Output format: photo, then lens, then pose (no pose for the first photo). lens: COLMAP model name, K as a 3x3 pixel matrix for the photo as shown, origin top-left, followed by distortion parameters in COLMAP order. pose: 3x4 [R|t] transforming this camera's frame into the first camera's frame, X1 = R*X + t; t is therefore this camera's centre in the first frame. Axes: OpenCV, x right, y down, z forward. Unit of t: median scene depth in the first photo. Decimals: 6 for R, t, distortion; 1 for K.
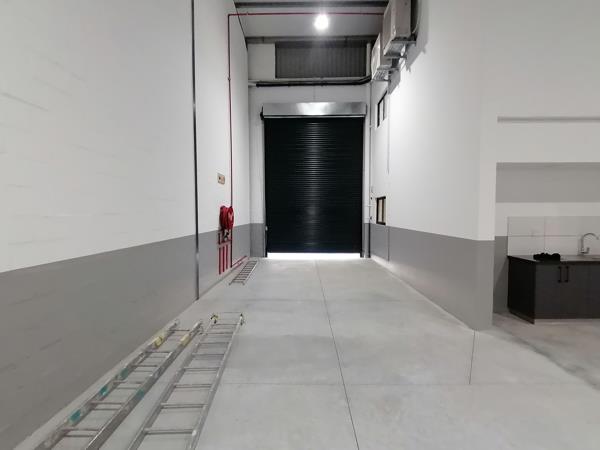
lens RADIAL K [[293.9, 0, 300.4], [0, 293.9, 227.5], [0, 0, 1]] dist [-0.002104, -0.003088]
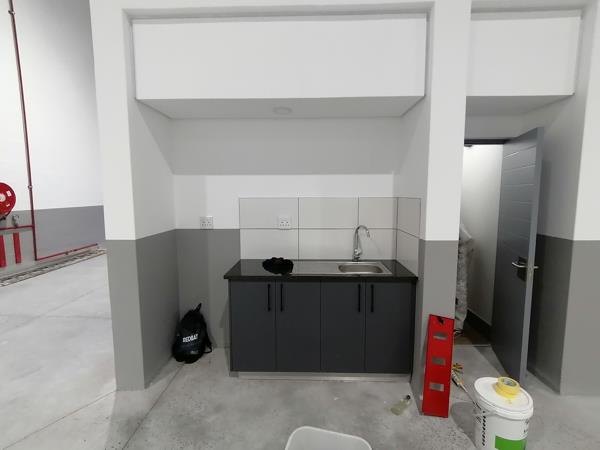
lens RADIAL K [[293.9, 0, 303.1], [0, 293.9, 224.3], [0, 0, 1]] dist [-0.002104, -0.003088]
pose [[0.999788, 0.005135, -0.019922, 0.891189], [-0.004057, 0.998547, 0.053741, -0.014908], [0.020169, -0.053648, 0.998356, 0.399161]]
